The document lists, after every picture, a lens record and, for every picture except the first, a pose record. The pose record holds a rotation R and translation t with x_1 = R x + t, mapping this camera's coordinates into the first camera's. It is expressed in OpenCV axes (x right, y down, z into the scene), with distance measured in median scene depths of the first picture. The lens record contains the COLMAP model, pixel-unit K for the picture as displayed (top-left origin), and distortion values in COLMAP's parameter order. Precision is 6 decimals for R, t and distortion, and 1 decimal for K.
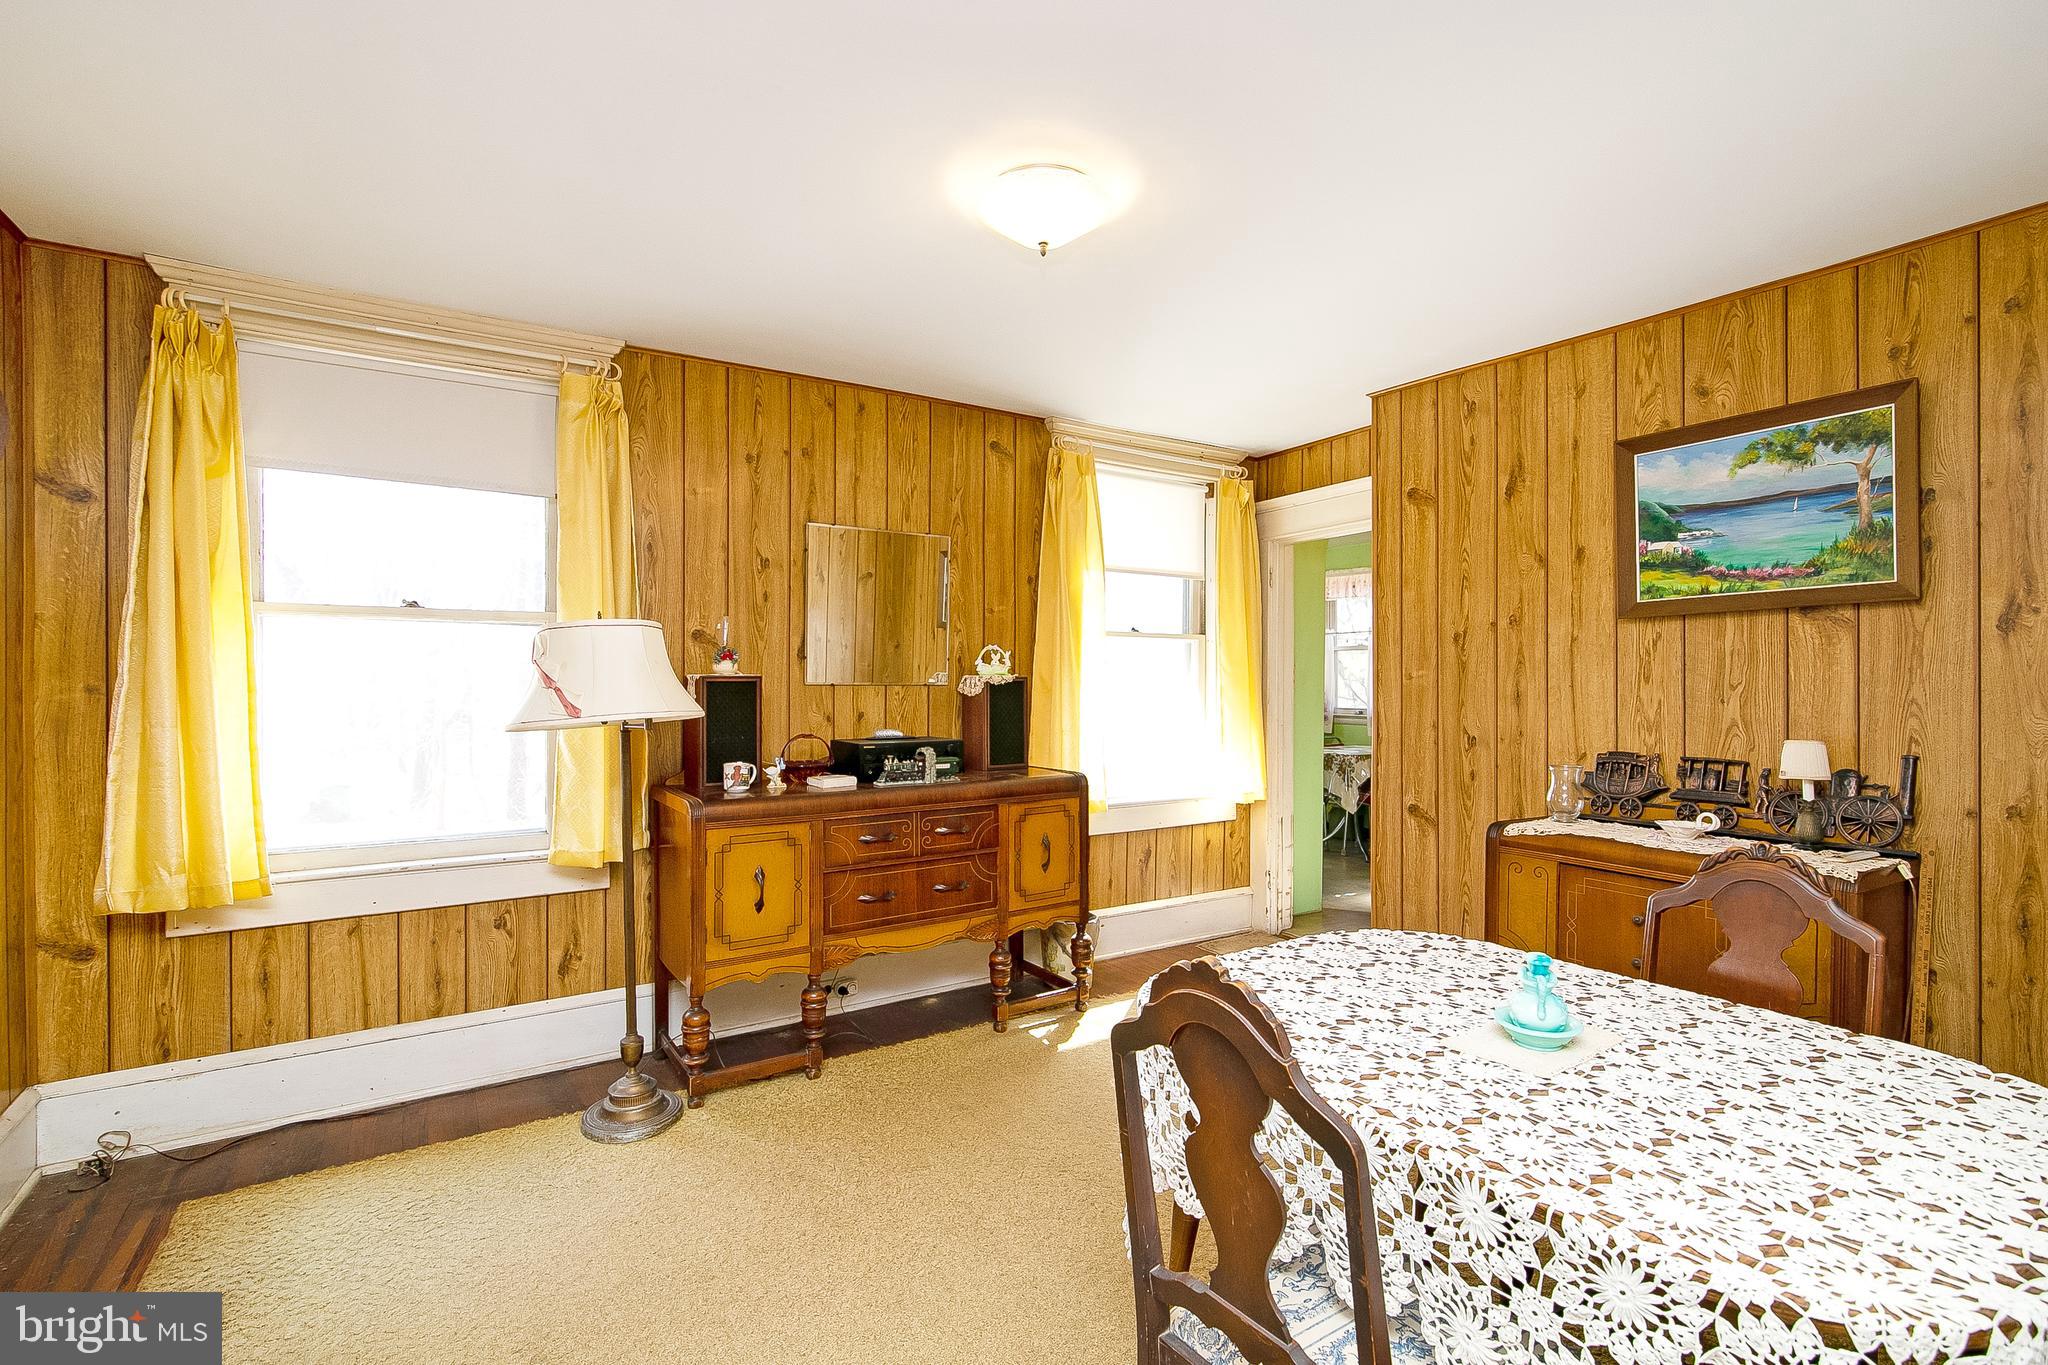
lens RADIAL K [[936.5, 0, 1024.0], [0, 936.5, 682.5], [0, 0, 1]] dist [-0.010225, 0.000351]
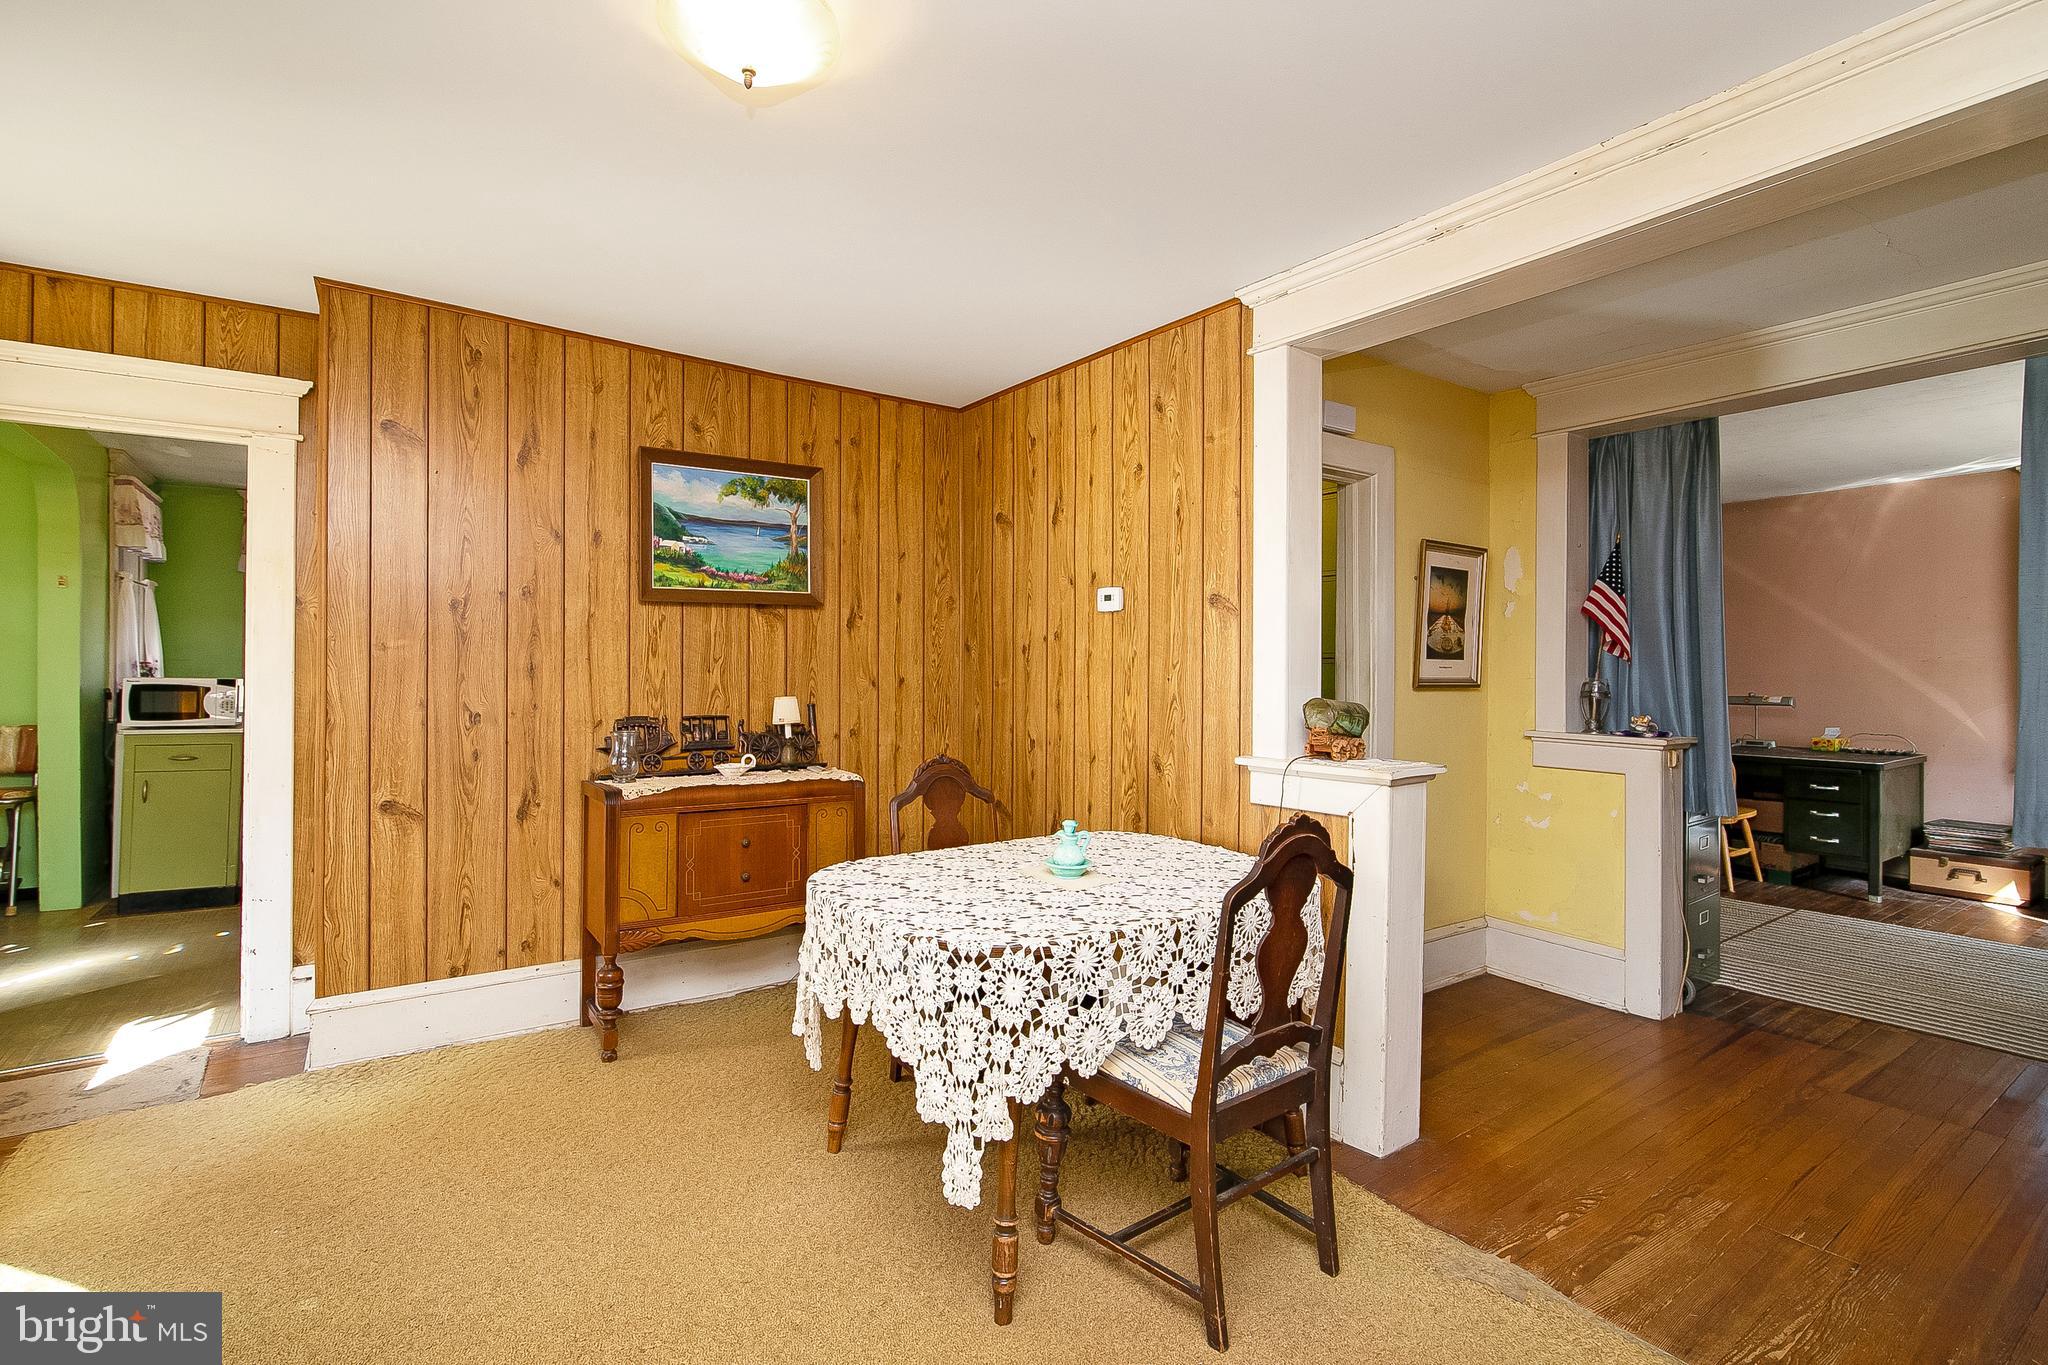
lens RADIAL K [[936.5, 0, 1024.0], [0, 936.5, 682.5], [0, 0, 1]] dist [-0.010225, 0.000351]
pose [[-0.058178, -0.019259, 0.998120, -0.557540], [-0.004856, 0.999808, 0.019008, 0.008474], [-0.998294, -0.003741, -0.058261, 0.606645]]
